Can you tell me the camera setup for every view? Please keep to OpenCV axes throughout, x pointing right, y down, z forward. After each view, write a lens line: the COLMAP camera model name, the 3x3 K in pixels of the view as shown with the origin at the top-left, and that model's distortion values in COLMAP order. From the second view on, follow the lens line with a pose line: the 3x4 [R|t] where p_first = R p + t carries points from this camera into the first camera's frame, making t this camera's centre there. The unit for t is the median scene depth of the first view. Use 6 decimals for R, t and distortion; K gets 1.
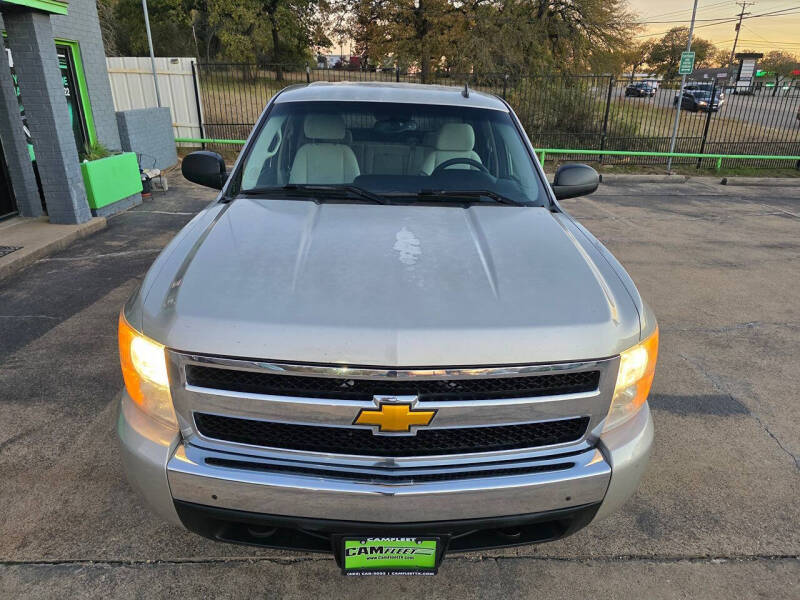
lens RADIAL K [[540.4, 0, 396.7], [0, 540.4, 301.5], [0, 0, 1]] dist [0.050816, -0.040486]
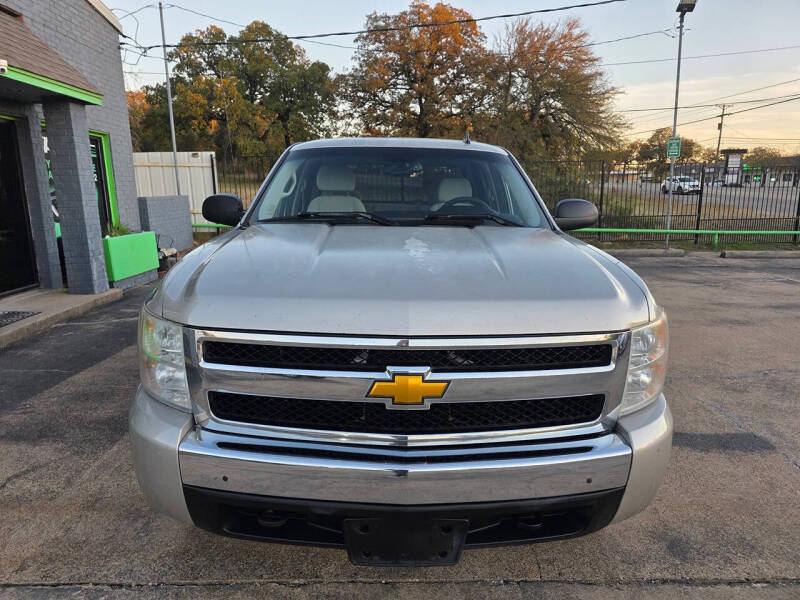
lens RADIAL K [[540.4, 0, 391.7], [0, 540.4, 297.6], [0, 0, 1]] dist [0.050816, -0.040486]
pose [[0.999711, -0.015288, -0.018566, -0.006692], [0.011792, 0.984383, -0.175644, 0.109944], [0.020961, 0.175374, 0.984279, -0.007530]]
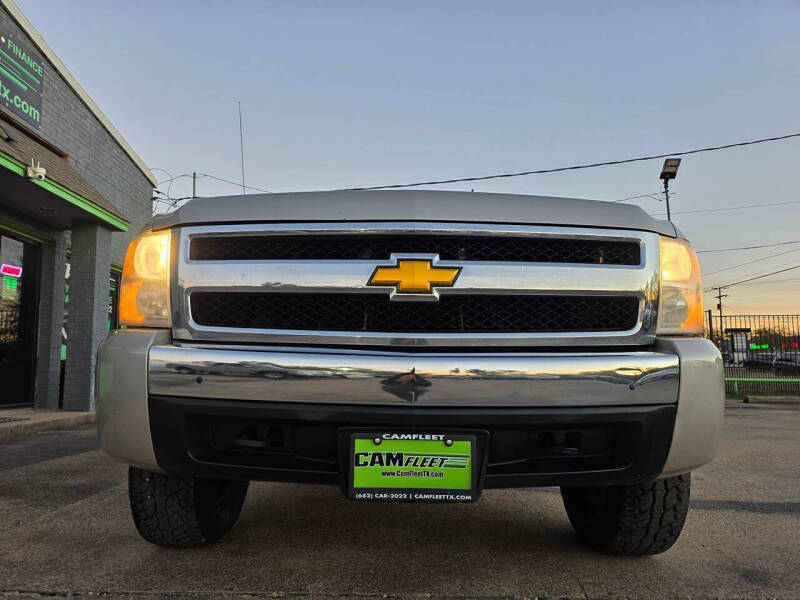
lens RADIAL K [[540.4, 0, 393.6], [0, 540.4, 313.7], [0, 0, 1]] dist [0.050816, -0.040486]
pose [[0.999492, -0.018990, -0.025577, -0.008000], [0.005050, 0.887201, -0.461355, 0.334646], [0.031454, 0.460992, 0.886847, 0.118838]]
